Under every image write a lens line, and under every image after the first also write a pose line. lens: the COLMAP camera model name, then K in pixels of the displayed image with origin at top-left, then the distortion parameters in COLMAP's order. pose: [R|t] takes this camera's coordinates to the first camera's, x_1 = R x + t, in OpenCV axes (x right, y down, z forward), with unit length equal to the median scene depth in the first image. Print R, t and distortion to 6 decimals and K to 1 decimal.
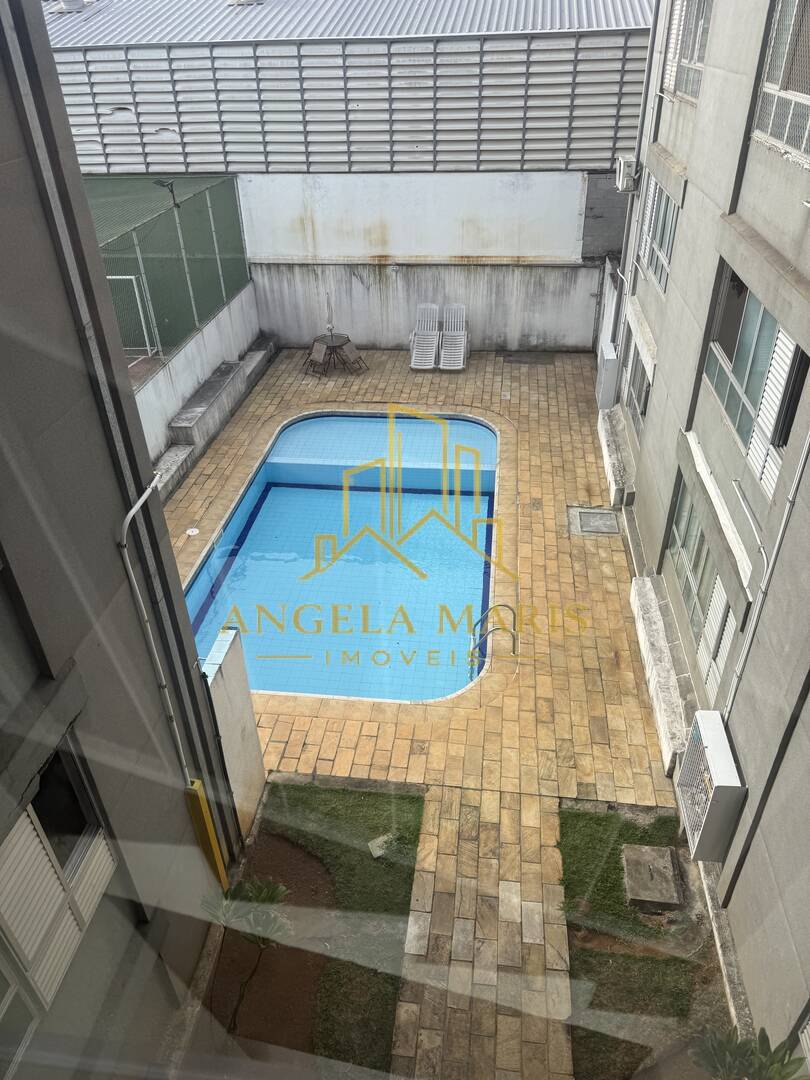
lens RADIAL K [[763.8, 0, 384.2], [0, 763.8, 549.5], [0, 0, 1]] dist [0.036882, -0.067984]
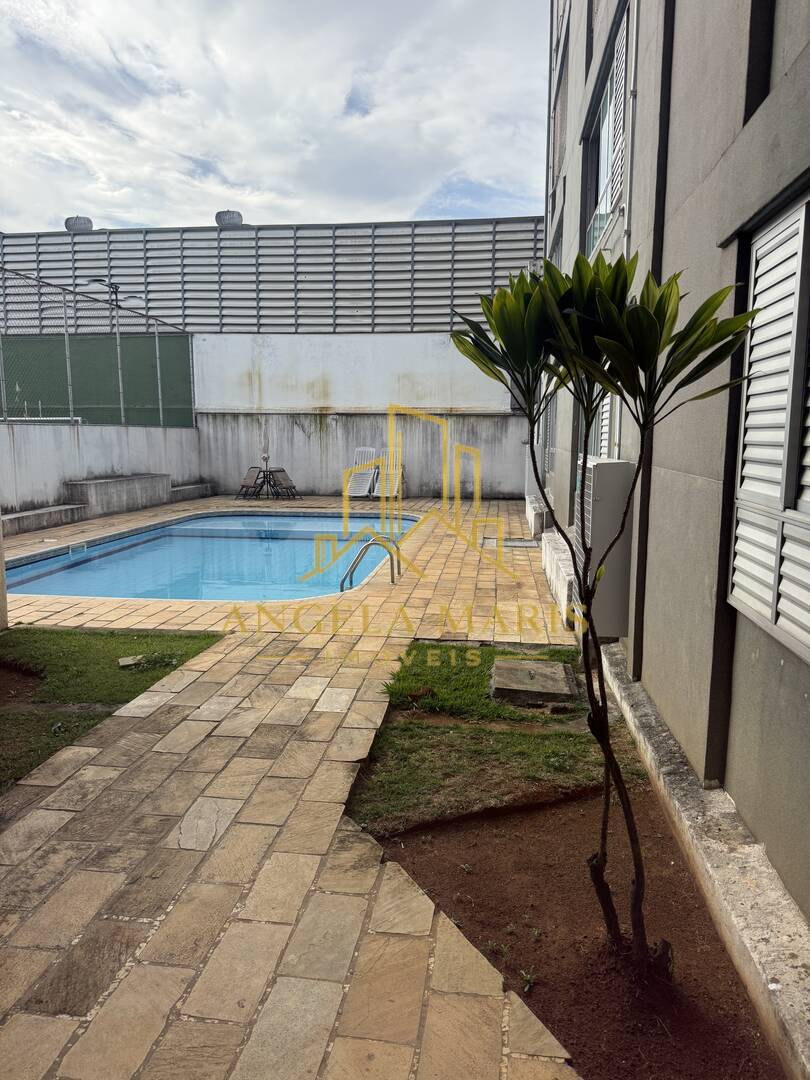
lens RADIAL K [[763.8, 0, 410.8], [0, 763.8, 551.1], [0, 0, 1]] dist [0.036882, -0.067984]
pose [[0.998758, 0.039230, 0.030705, 0.095401], [-0.021064, 0.891085, -0.453347, 0.273209], [-0.045146, 0.452138, 0.890805, 0.160218]]
